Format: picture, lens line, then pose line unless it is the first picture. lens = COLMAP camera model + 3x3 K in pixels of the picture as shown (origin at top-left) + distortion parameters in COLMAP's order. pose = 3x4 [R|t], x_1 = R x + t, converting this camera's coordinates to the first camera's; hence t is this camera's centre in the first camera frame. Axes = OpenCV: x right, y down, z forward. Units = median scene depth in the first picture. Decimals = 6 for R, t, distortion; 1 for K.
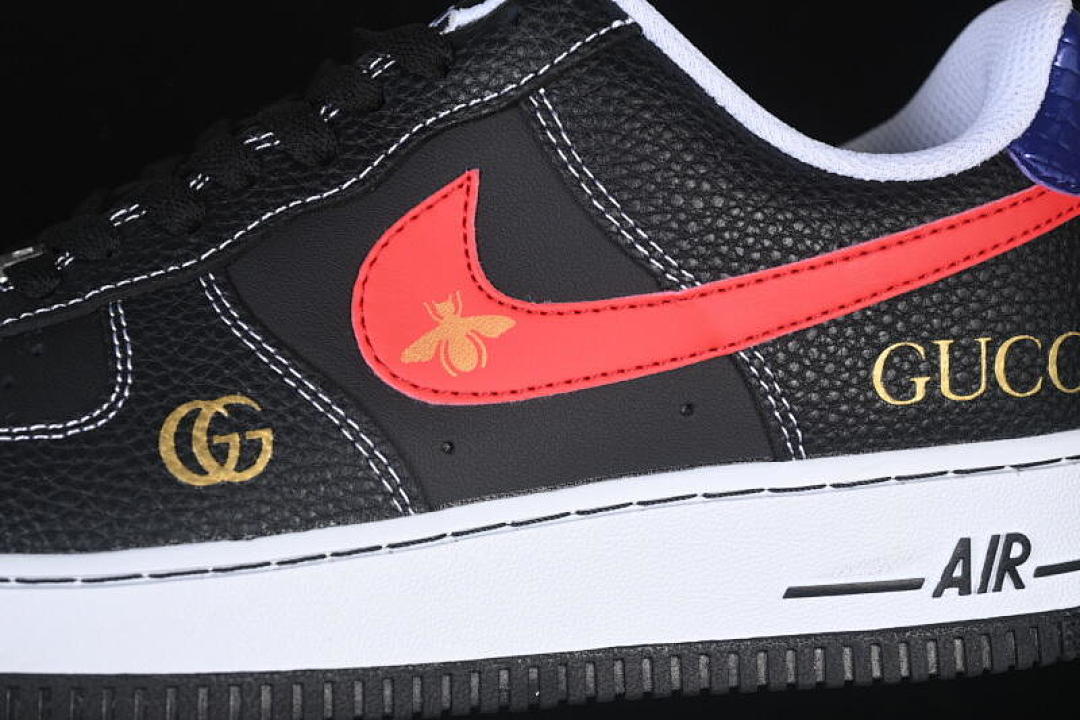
lens RADIAL K [[1948.9, 0, 545.6], [0, 1948.9, 356.9], [0, 0, 1]] dist [-0.018574, 0.000000]
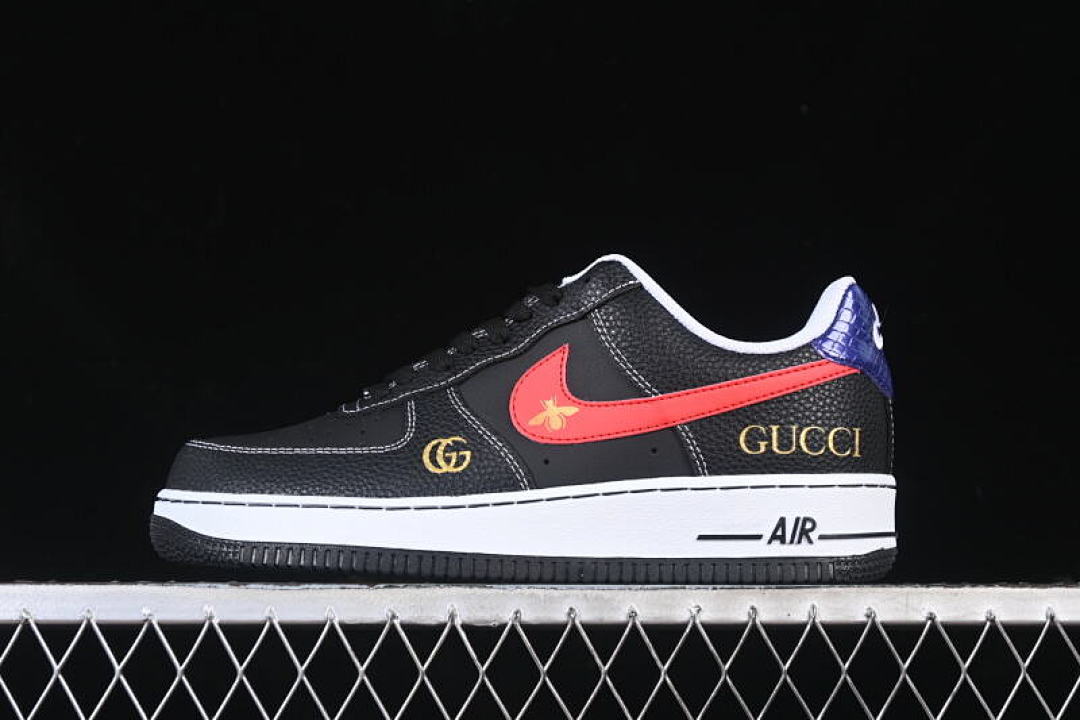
lens RADIAL K [[1948.9, 0, 538.0], [0, 1948.9, 361.3], [0, 0, 1]] dist [-0.018574, 0.000000]
pose [[0.975905, 0.017738, -0.217474, 0.424905], [-0.060870, 0.979253, -0.193281, 0.364392], [0.209534, 0.201861, 0.956738, -1.176145]]
